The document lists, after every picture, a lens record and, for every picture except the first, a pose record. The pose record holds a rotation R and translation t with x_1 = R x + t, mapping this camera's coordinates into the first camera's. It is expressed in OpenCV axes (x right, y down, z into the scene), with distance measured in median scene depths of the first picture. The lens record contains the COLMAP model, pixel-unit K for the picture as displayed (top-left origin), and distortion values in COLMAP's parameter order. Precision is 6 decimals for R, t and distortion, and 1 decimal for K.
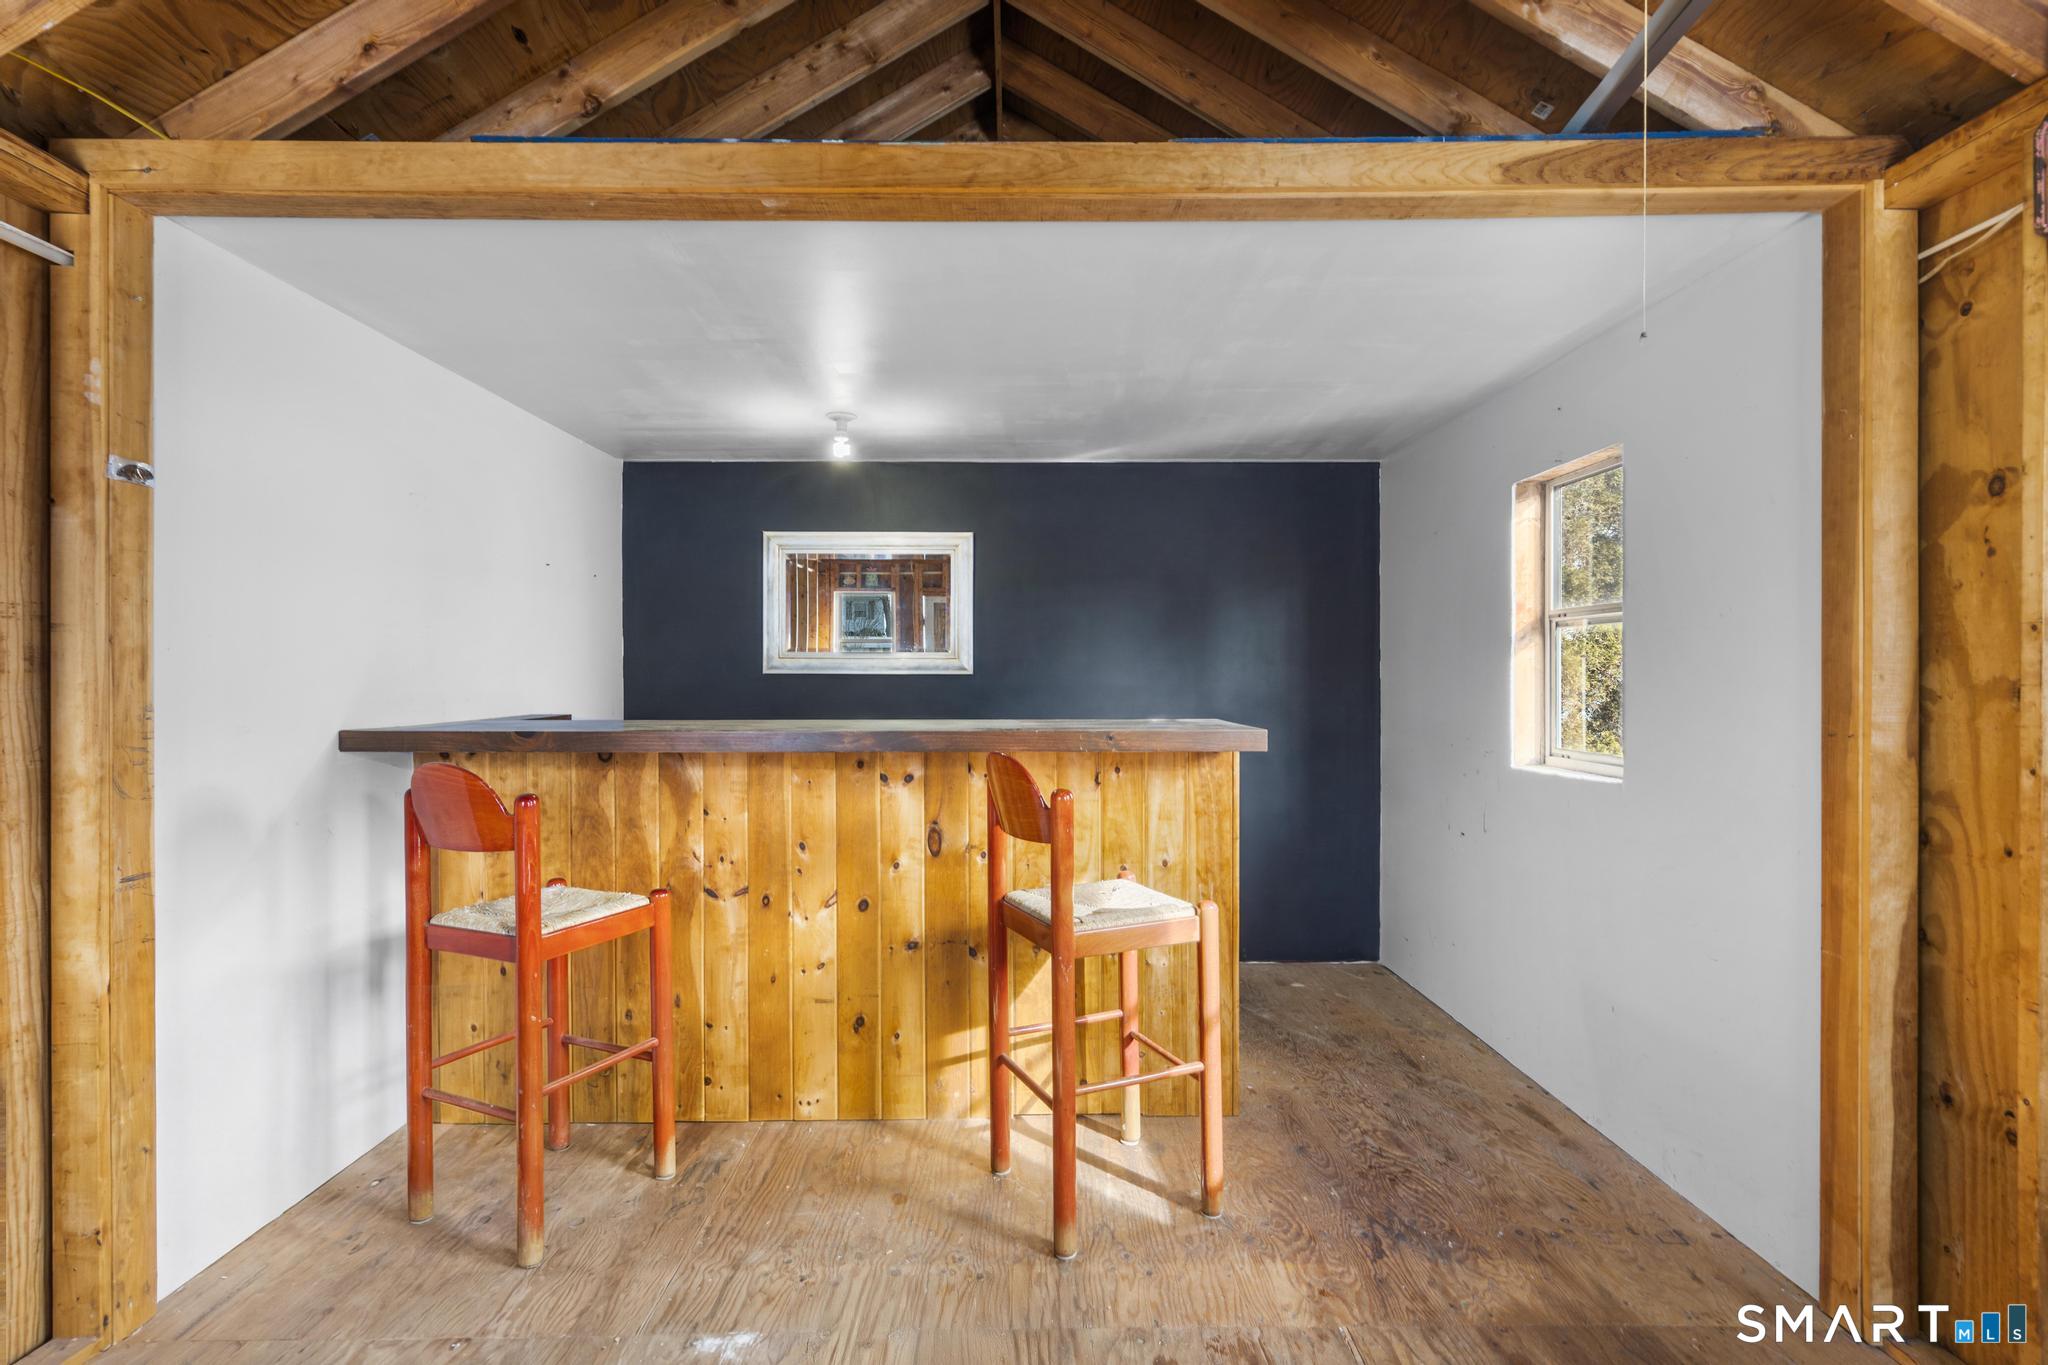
lens RADIAL K [[944.3, 0, 1024.2], [0, 944.3, 677.8], [0, 0, 1]] dist [-0.002188, 0.000078]
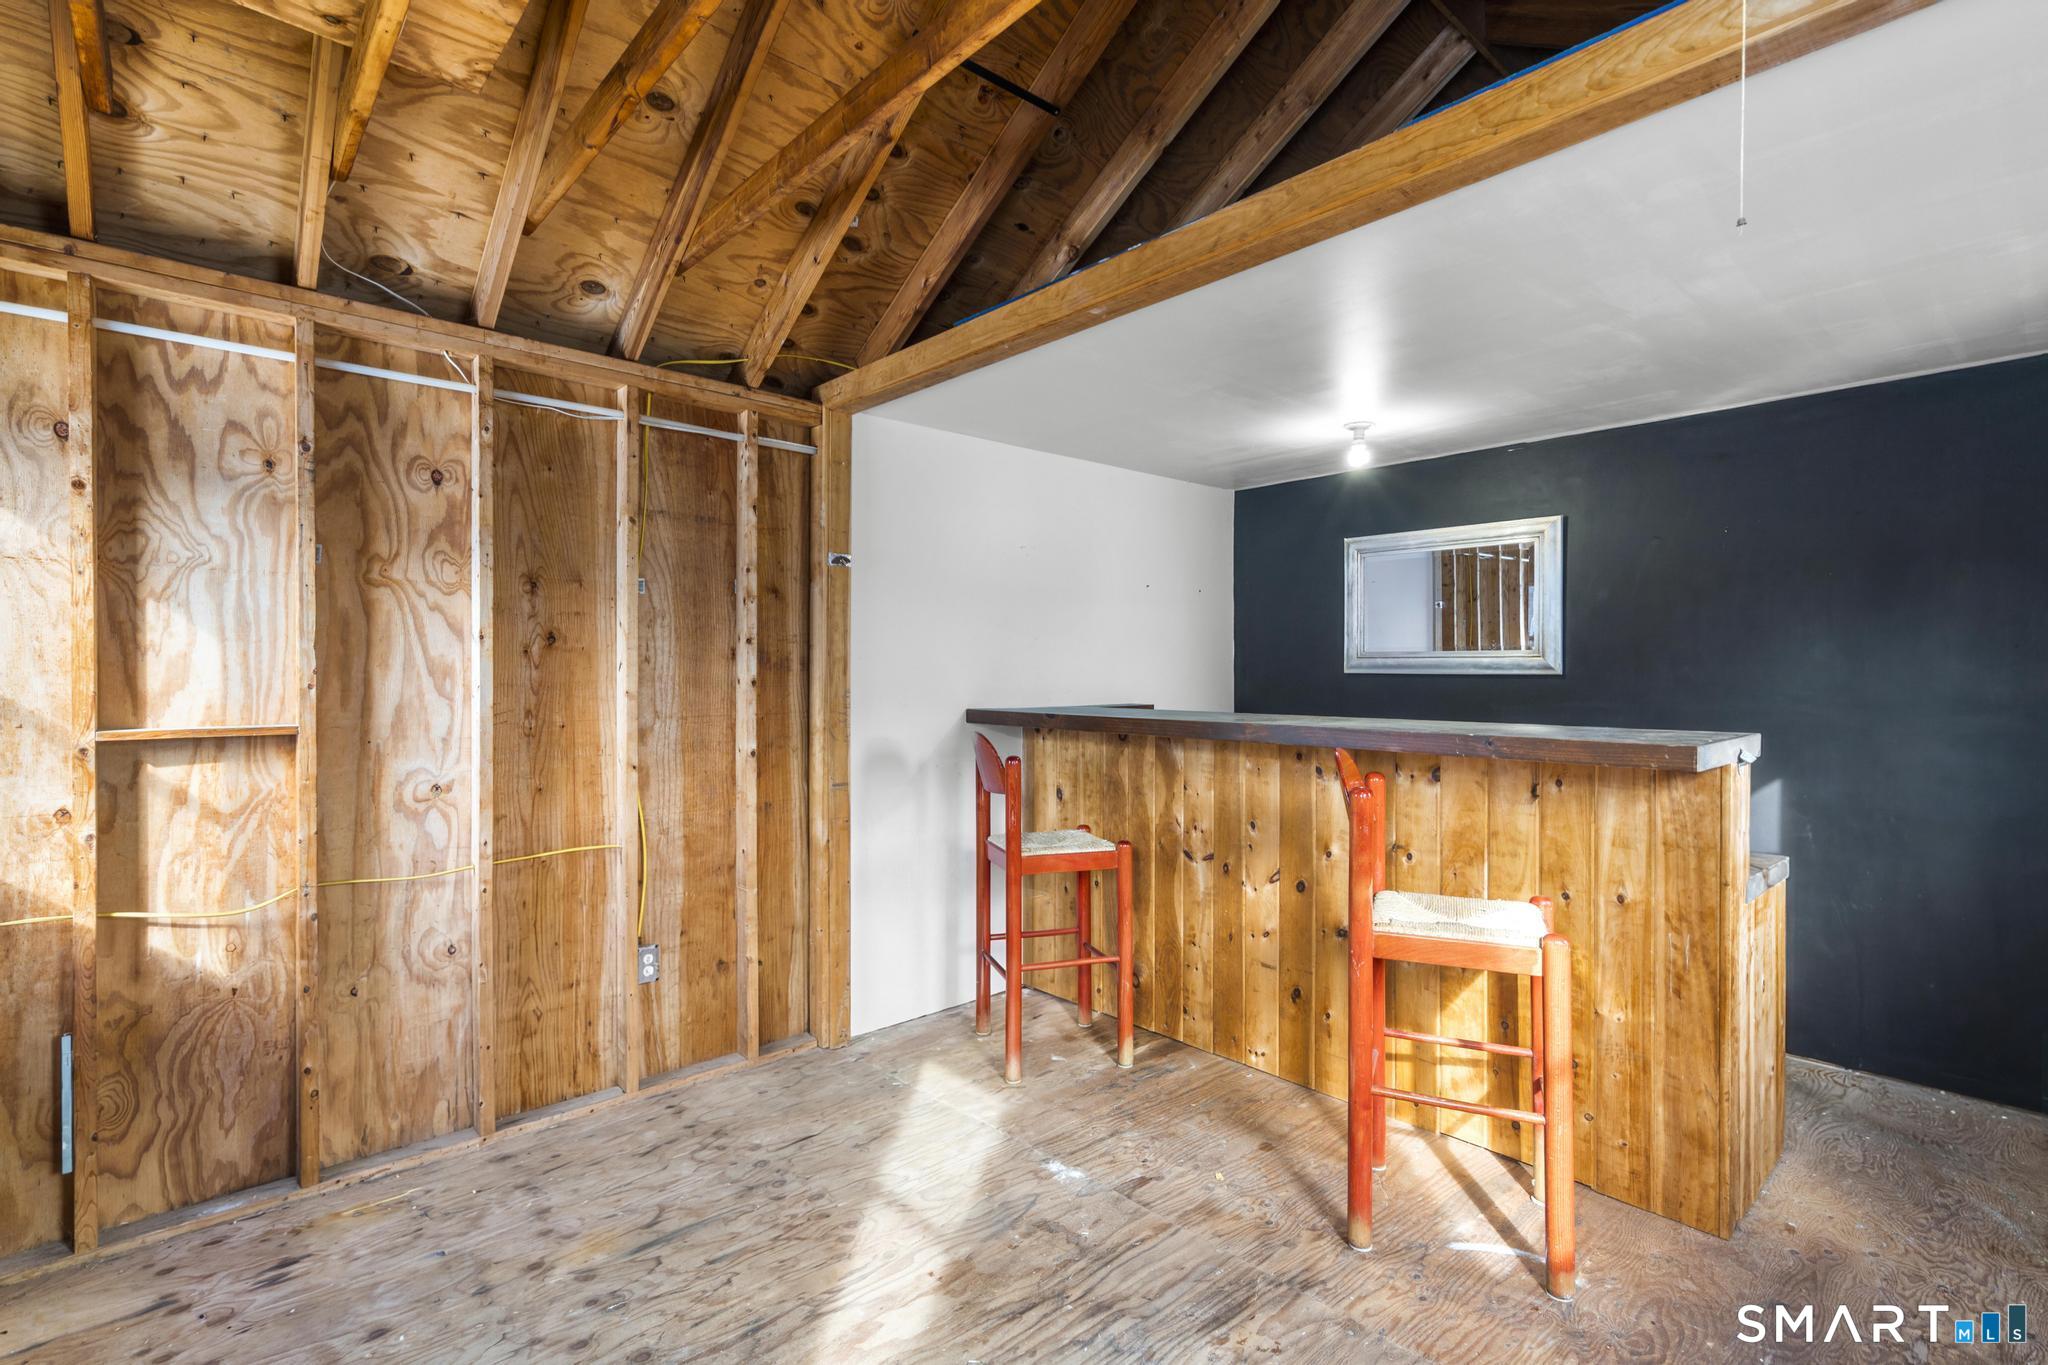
lens RADIAL K [[944.3, 0, 1020.6], [0, 944.3, 675.9], [0, 0, 1]] dist [-0.002188, 0.000078]
pose [[0.660338, 0.005046, -0.750952, 0.430967], [-0.006385, 0.999979, 0.001104, -0.000196], [0.750942, 0.004066, 0.660356, 0.042106]]
